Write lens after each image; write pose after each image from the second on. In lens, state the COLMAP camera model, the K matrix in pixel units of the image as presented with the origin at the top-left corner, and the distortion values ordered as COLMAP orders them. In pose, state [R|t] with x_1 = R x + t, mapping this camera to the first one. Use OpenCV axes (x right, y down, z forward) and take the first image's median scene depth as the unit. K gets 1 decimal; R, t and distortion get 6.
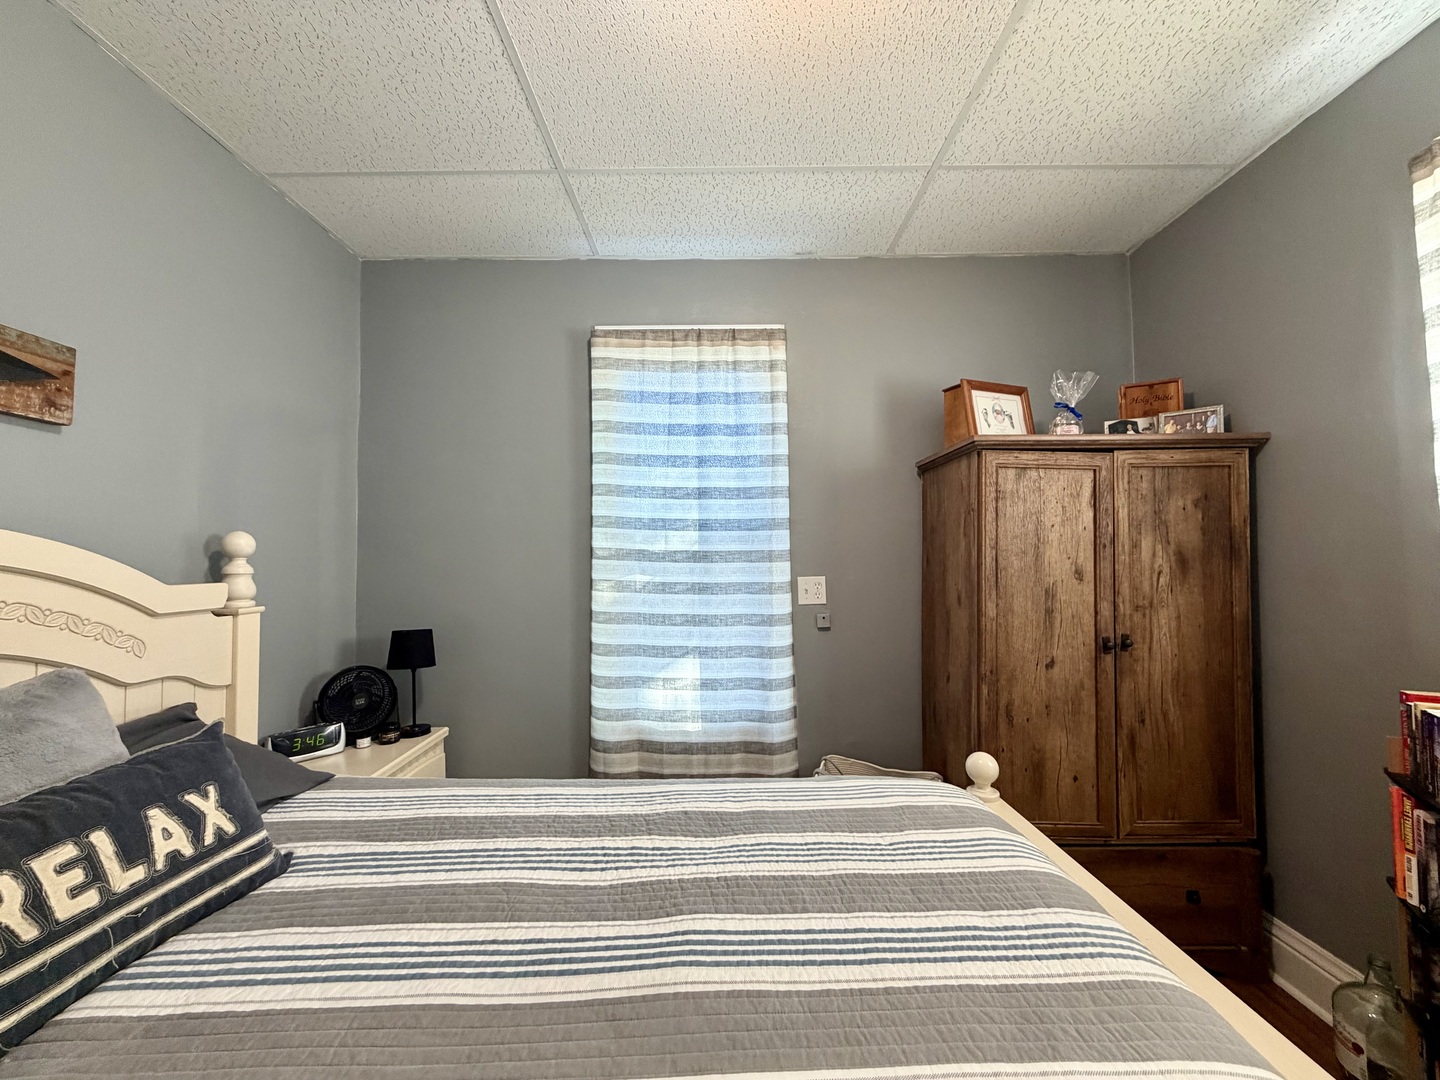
lens RADIAL K [[574.9, 0, 714.3], [0, 574.9, 539.7], [0, 0, 1]] dist [0.001467, 0.000197]
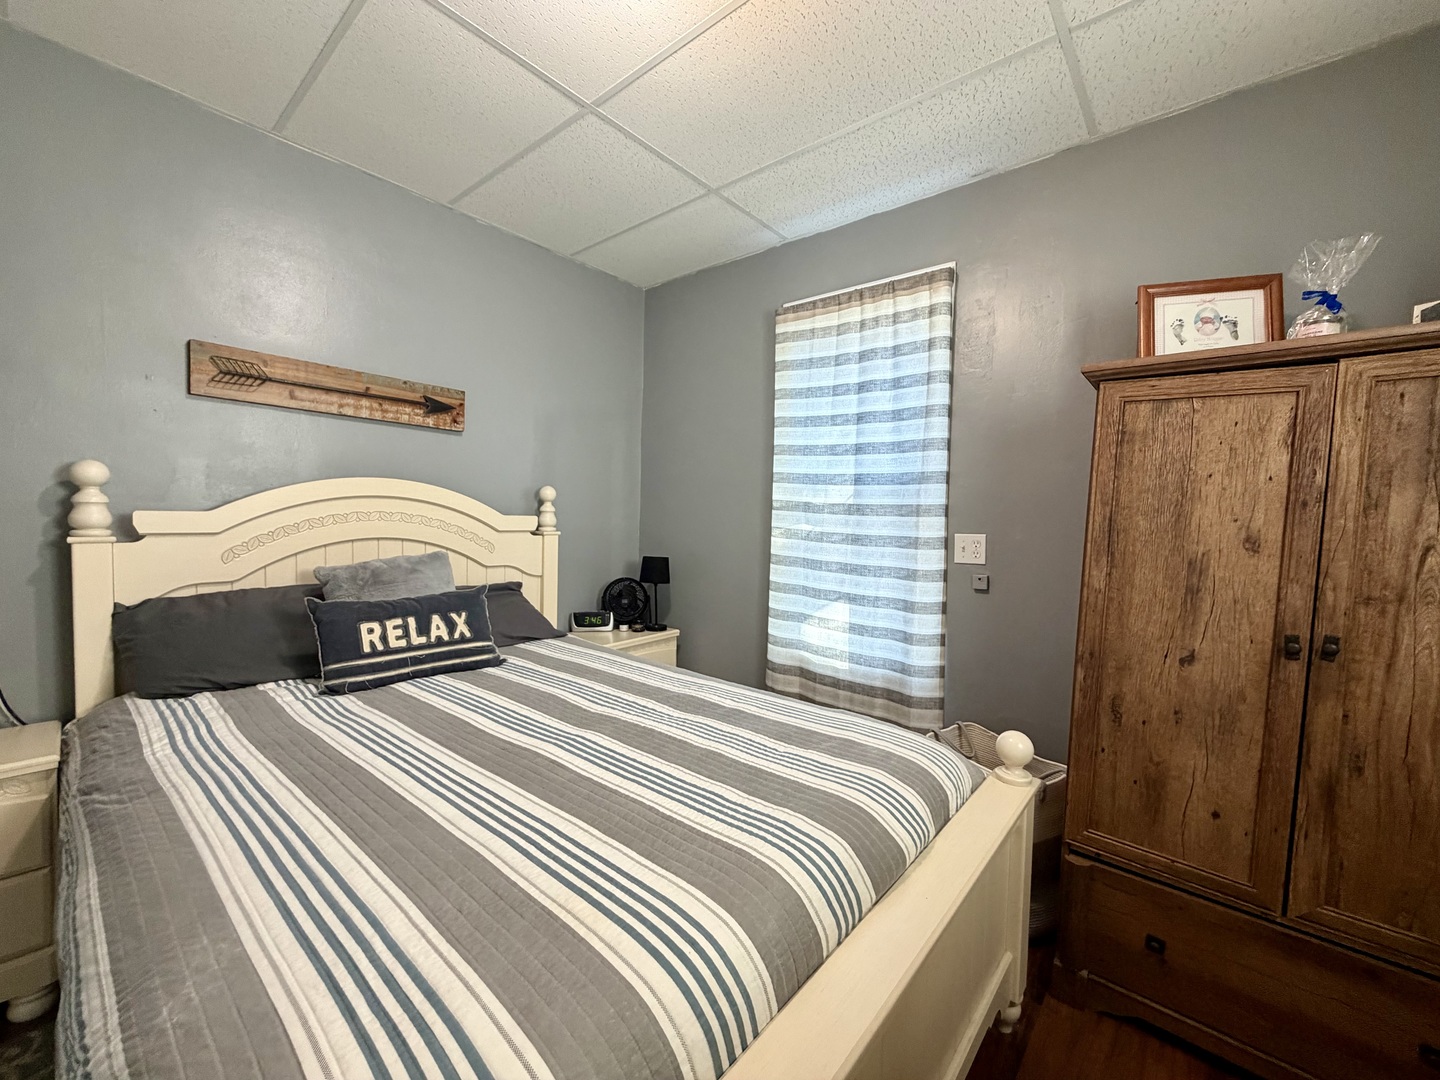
lens RADIAL K [[574.9, 0, 714.3], [0, 574.9, 539.7], [0, 0, 1]] dist [0.001467, 0.000197]
pose [[0.764565, 0.057276, -0.641997, 0.580199], [-0.009903, 0.996970, 0.077152, 0.006972], [0.644471, -0.052630, 0.762815, 0.026757]]
